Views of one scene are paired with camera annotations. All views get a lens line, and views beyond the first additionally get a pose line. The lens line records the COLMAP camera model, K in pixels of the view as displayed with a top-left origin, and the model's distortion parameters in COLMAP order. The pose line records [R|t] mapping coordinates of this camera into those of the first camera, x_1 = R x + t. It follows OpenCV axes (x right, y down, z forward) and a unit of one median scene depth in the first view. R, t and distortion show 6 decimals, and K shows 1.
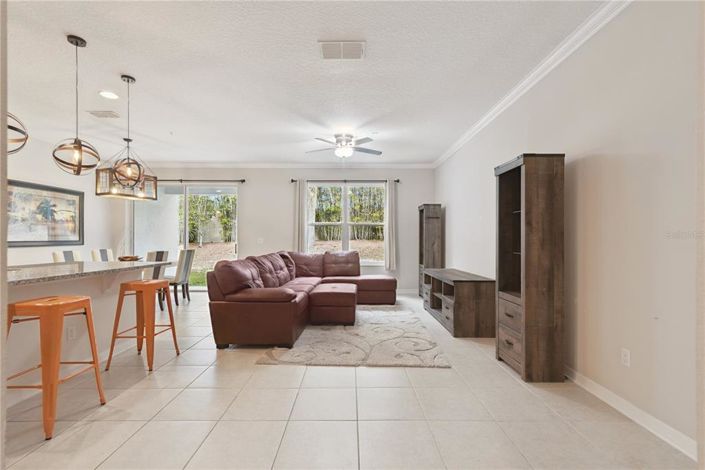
lens RADIAL K [[310.5, 0, 352.5], [0, 310.5, 235.0], [0, 0, 1]] dist [0.003014, 0.000189]
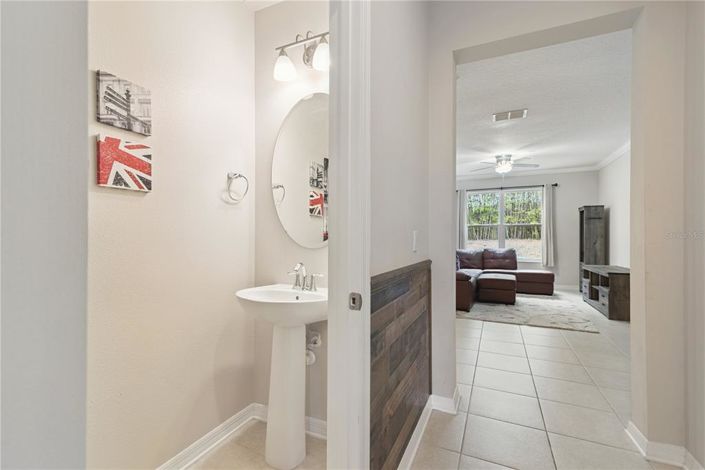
lens RADIAL K [[310.5, 0, 352.5], [0, 310.5, 235.0], [0, 0, 1]] dist [0.003014, 0.000189]
pose [[0.903290, -0.004000, -0.429012, -0.034017], [0.005166, 0.999985, 0.001554, -0.004762], [0.428999, -0.003620, 0.903298, -0.324005]]
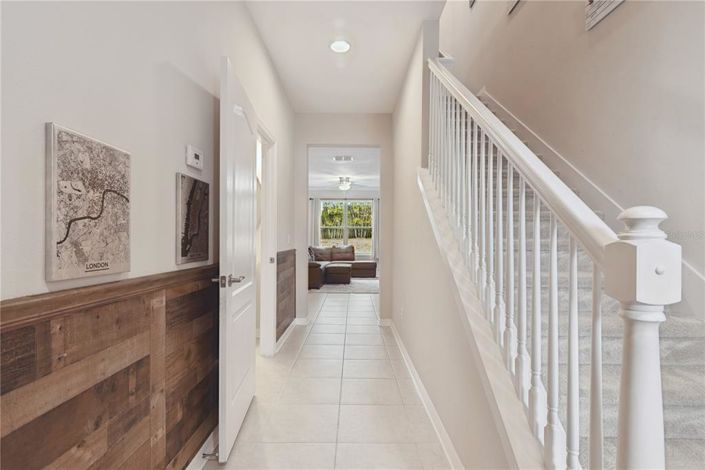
lens RADIAL K [[334.1, 0, 352.5], [0, 334.1, 235.0], [0, 0, 1]] dist [0.000160, -0.000005]
pose [[0.999968, 0.000134, -0.007968, 0.026339], [-0.000087, 0.999983, 0.005915, -0.011103], [0.007968, -0.005914, 0.999951, -0.704549]]
